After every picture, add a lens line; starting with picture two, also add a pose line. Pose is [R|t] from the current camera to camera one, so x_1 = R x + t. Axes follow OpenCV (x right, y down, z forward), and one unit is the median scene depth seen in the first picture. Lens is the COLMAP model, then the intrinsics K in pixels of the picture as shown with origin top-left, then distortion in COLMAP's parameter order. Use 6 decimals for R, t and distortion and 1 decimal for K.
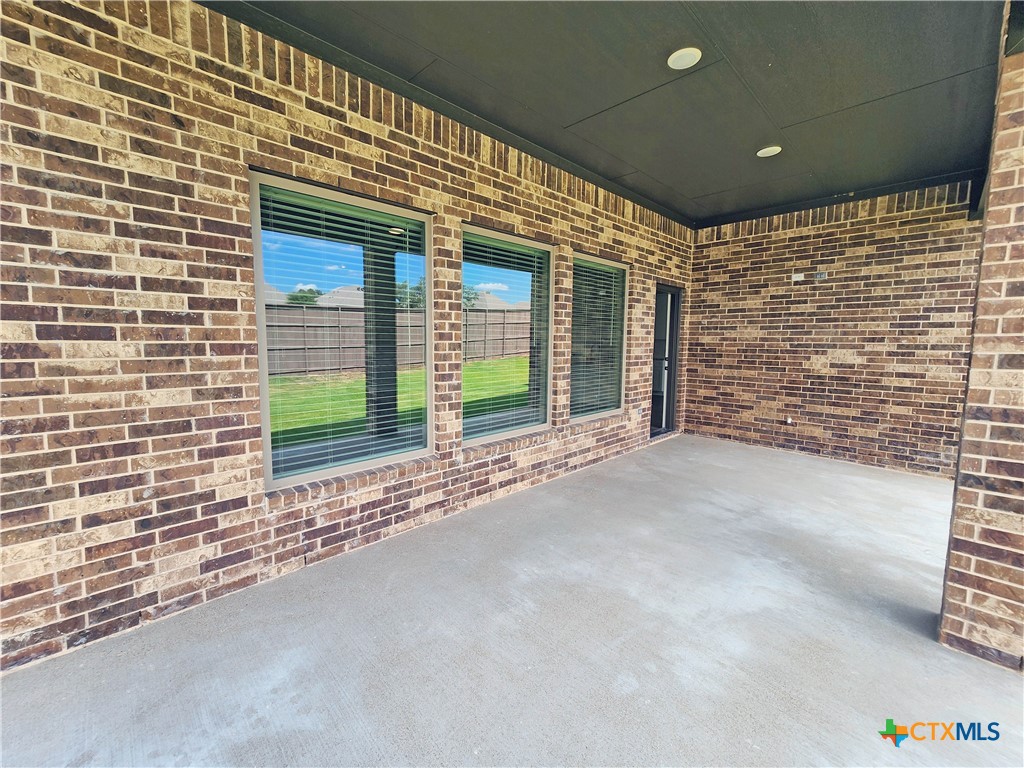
lens RADIAL K [[420.4, 0, 505.7], [0, 420.4, 379.3], [0, 0, 1]] dist [0.002787, -0.000193]
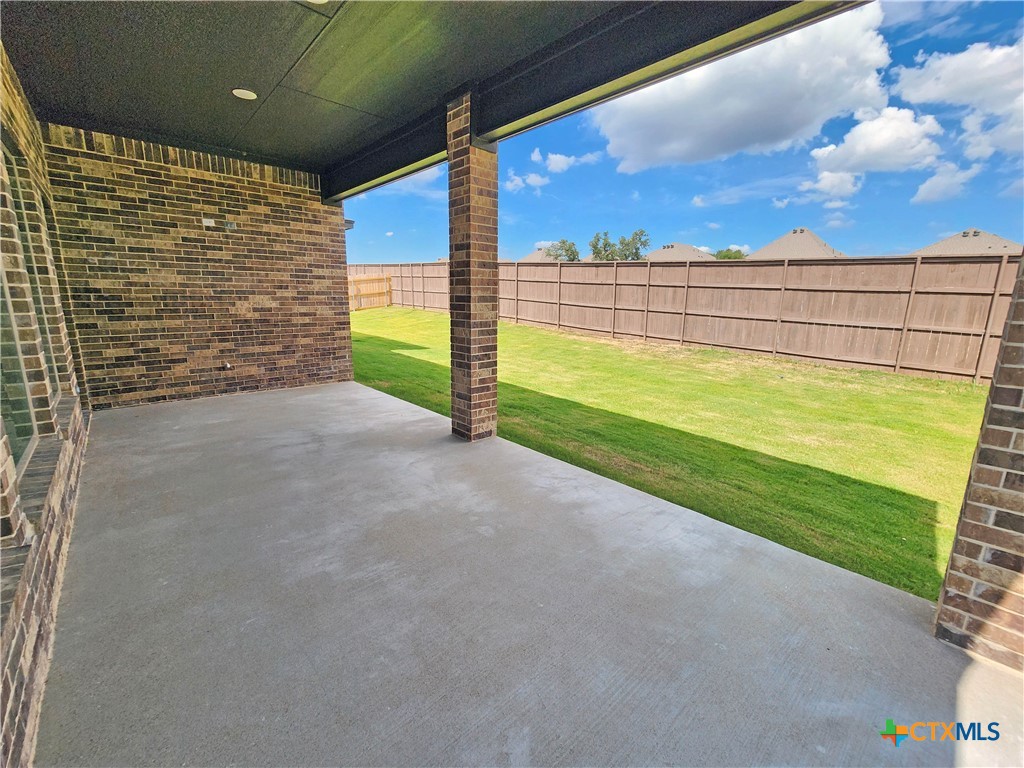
lens RADIAL K [[420.4, 0, 505.7], [0, 420.4, 379.3], [0, 0, 1]] dist [0.002787, -0.000193]
pose [[0.029378, -0.203327, 0.978670, -0.348473], [0.081160, 0.976345, 0.200408, -0.022239], [-0.996268, 0.073541, 0.045185, 0.286164]]
